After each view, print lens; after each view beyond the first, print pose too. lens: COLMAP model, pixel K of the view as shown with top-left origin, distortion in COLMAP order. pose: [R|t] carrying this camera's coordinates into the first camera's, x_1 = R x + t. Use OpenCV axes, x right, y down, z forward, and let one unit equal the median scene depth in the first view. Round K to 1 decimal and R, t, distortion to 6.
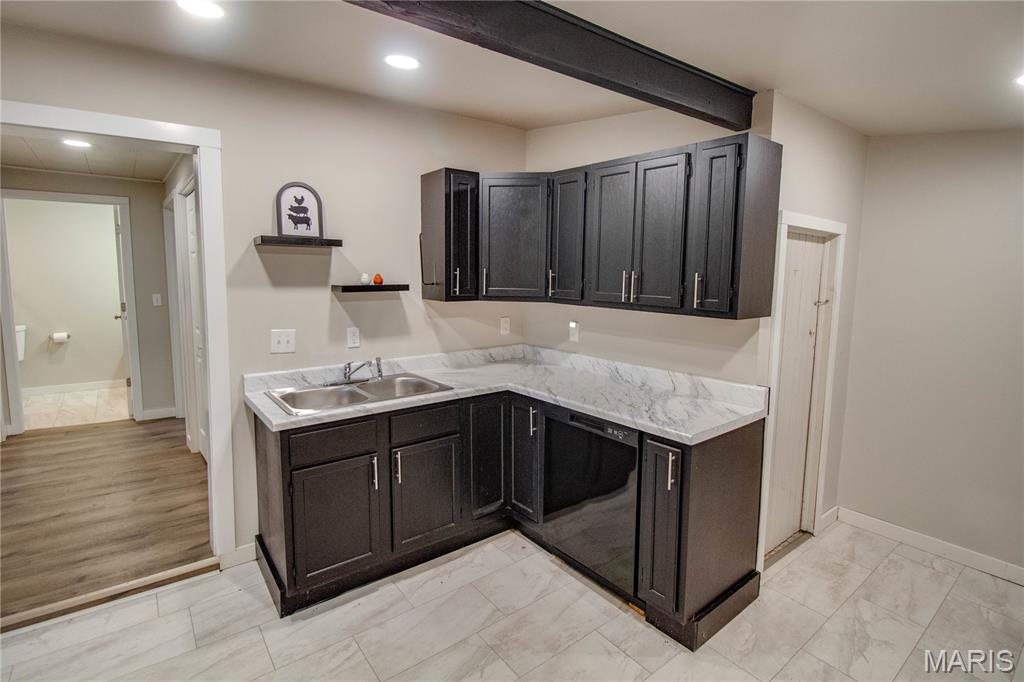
lens RADIAL K [[502.0, 0, 517.2], [0, 502.0, 324.7], [0, 0, 1]] dist [-0.000314, -0.000355]
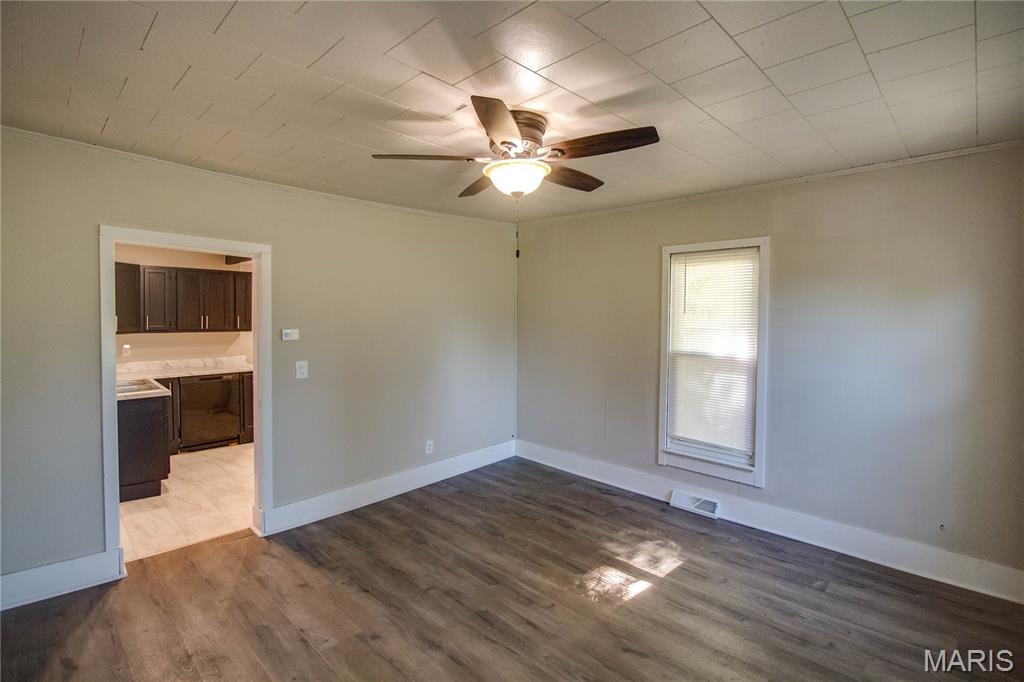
lens RADIAL K [[502.0, 0, 517.2], [0, 502.0, 324.7], [0, 0, 1]] dist [-0.000314, -0.000355]
pose [[-0.114244, -0.040240, 0.992637, -2.195652], [0.098801, 0.993766, 0.051657, -0.038018], [-0.988527, 0.103975, -0.109556, -0.204891]]
